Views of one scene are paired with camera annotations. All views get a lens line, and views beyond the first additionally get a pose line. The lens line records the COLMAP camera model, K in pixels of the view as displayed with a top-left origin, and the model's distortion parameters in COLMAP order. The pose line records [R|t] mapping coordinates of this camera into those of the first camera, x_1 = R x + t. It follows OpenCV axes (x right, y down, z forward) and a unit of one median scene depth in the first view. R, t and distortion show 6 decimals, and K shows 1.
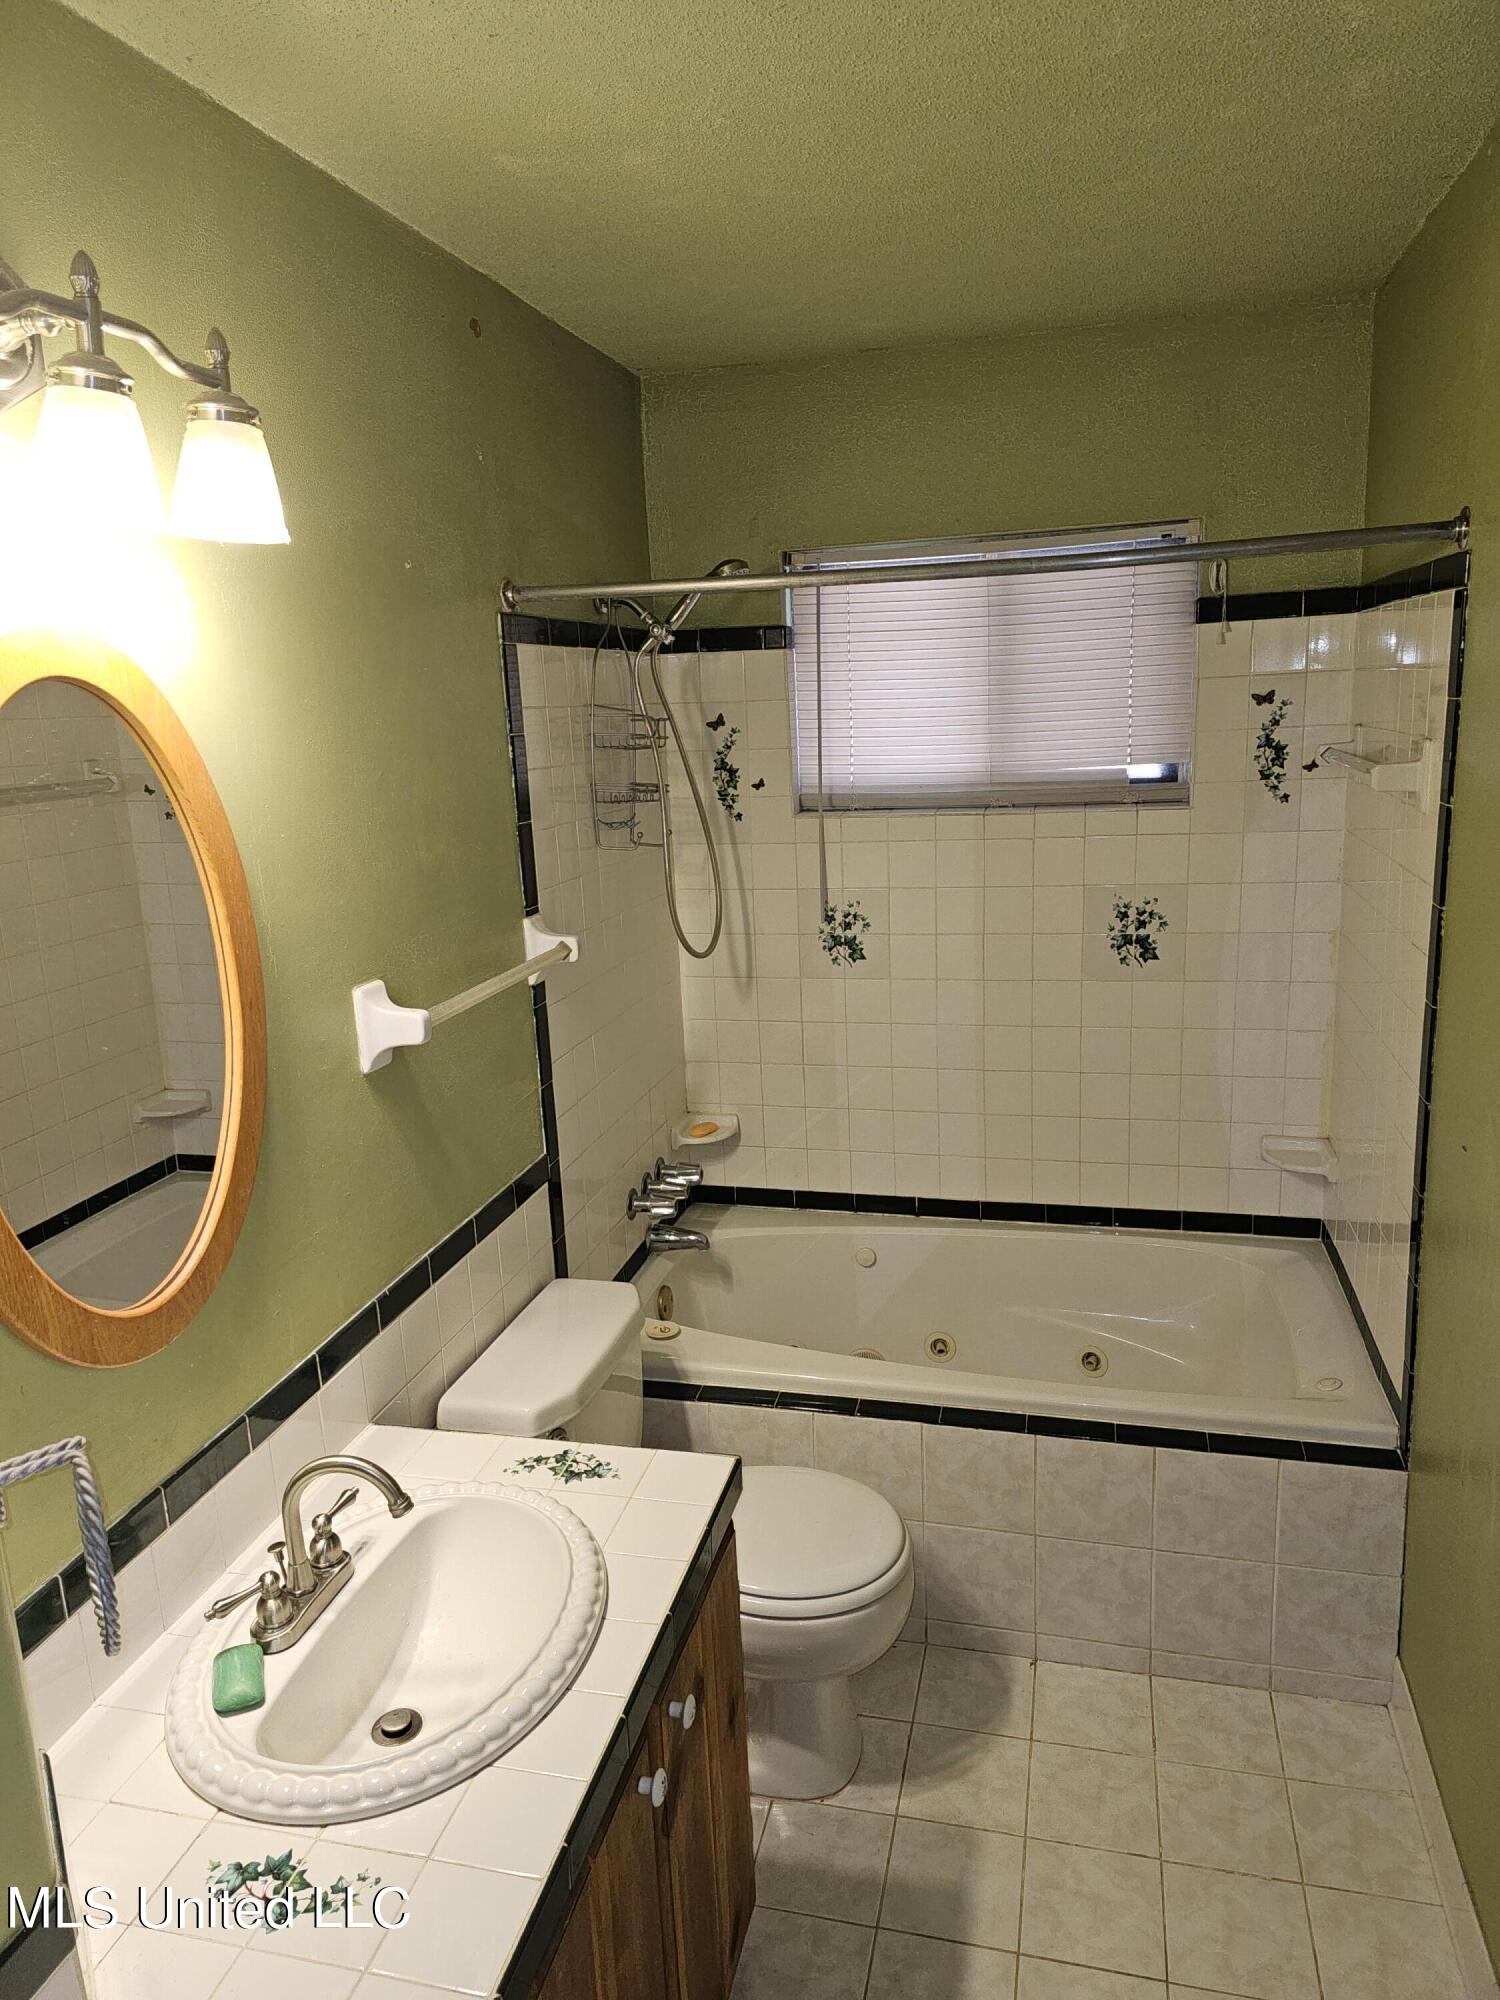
lens RADIAL K [[1336.8, 0, 750.0], [0, 1336.8, 1000.0], [0, 0, 1]] dist [0.111045, -0.152782]
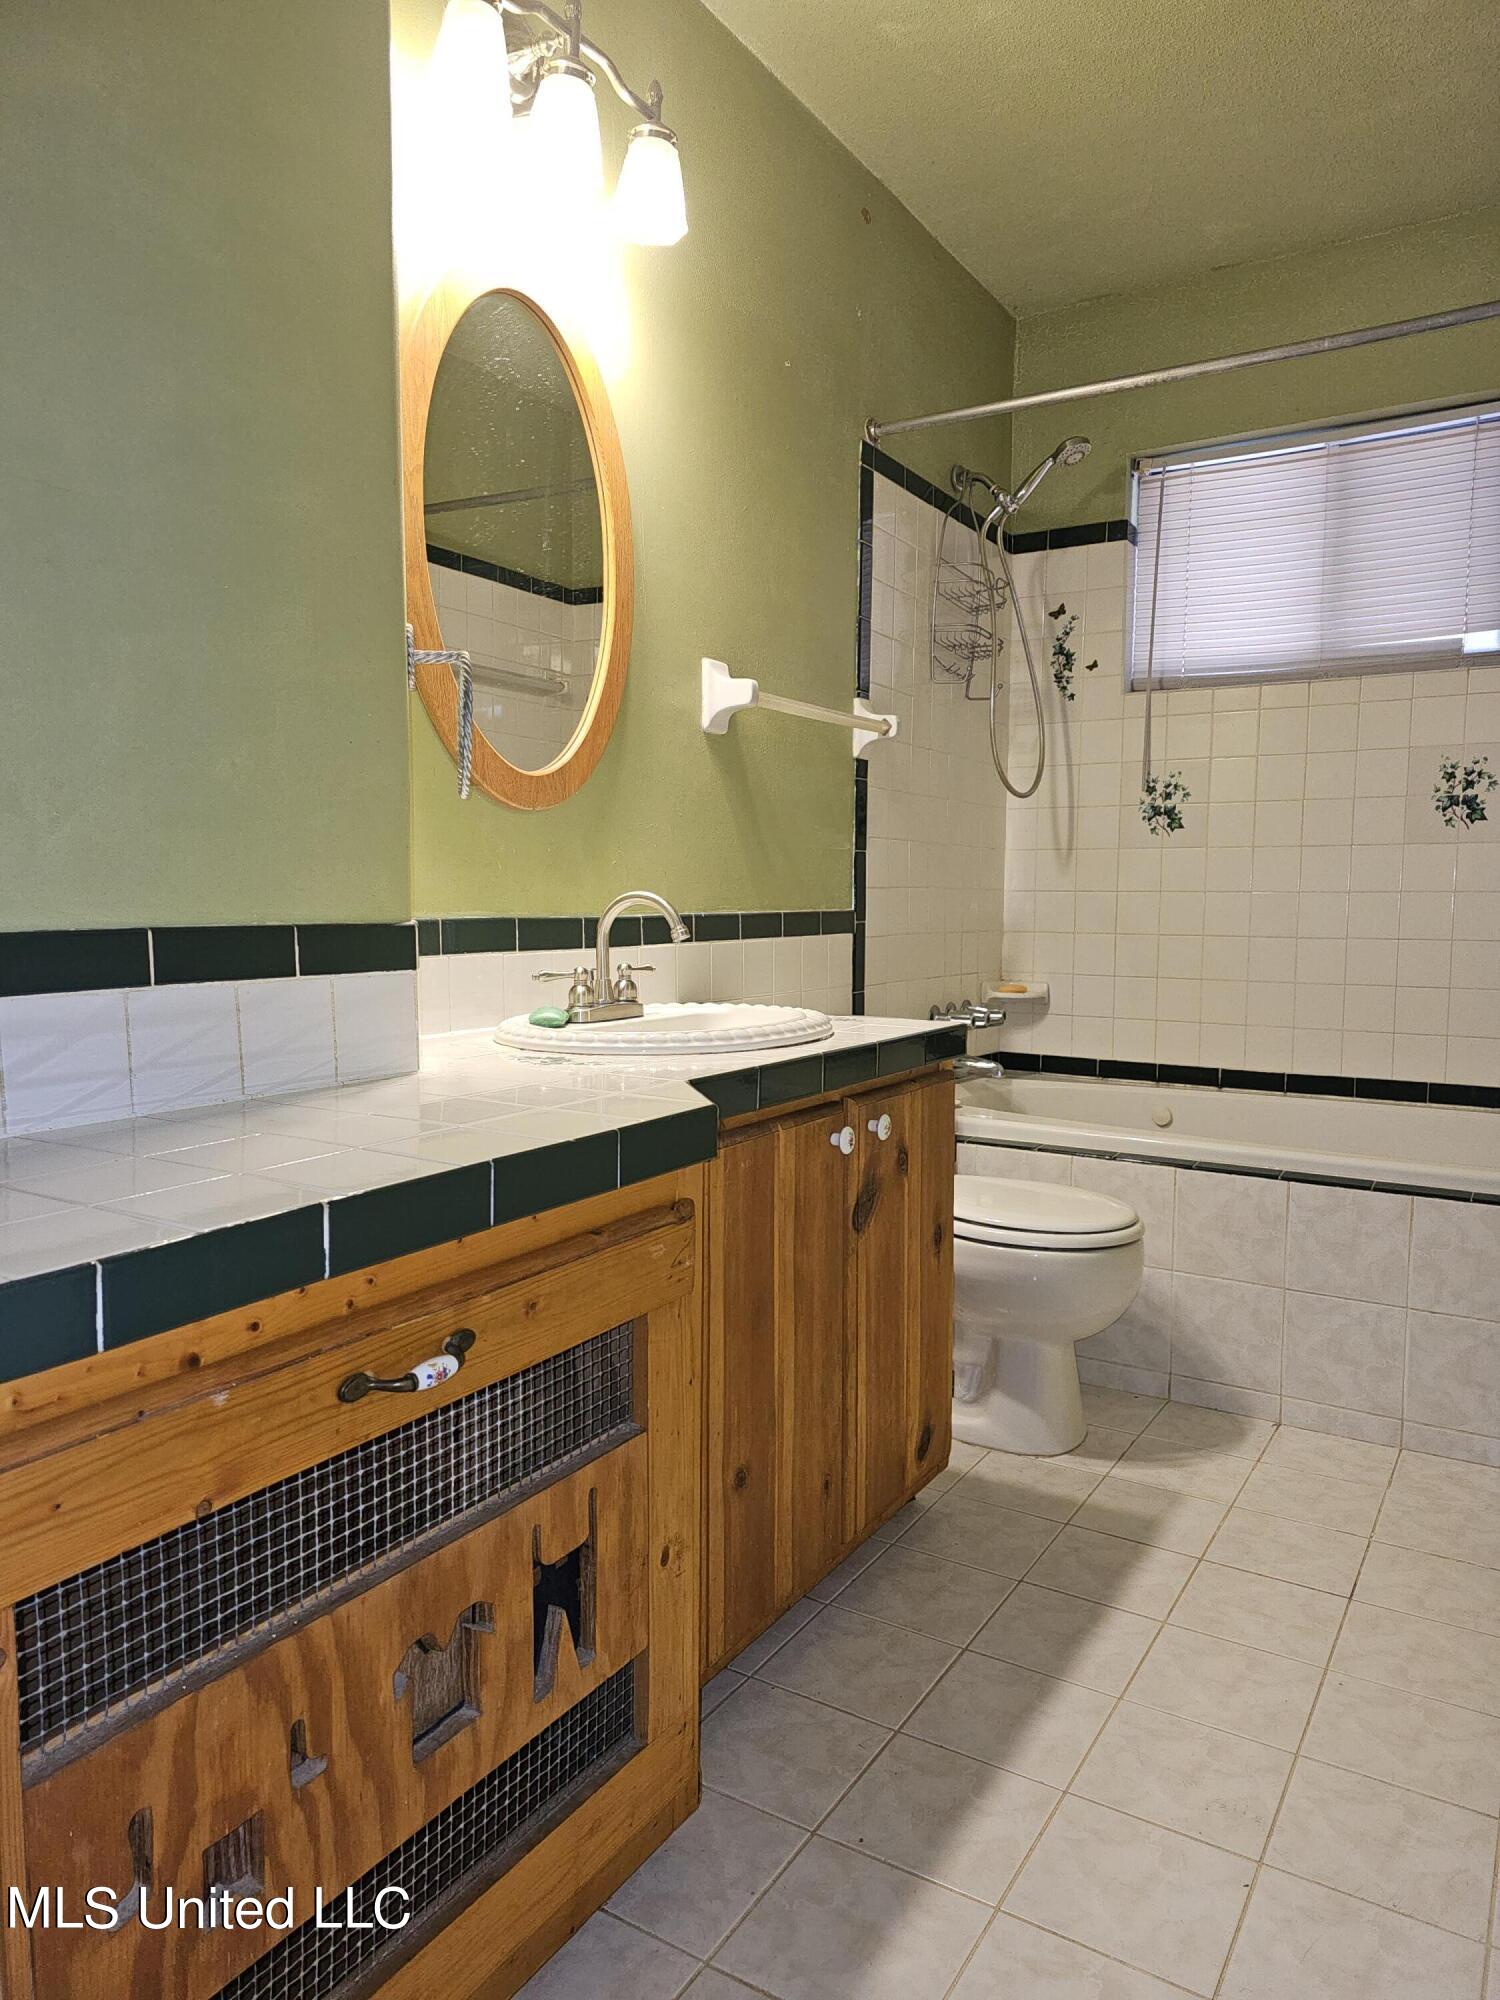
lens RADIAL K [[1343.4, 0, 750.0], [0, 1343.4, 1000.0], [0, 0, 1]] dist [0.057376, -0.067409]
pose [[0.952728, 0.077319, -0.293821, 0.089910], [-0.115499, 0.986643, -0.114874, 0.280743], [0.281014, 0.143379, 0.948933, -0.087259]]
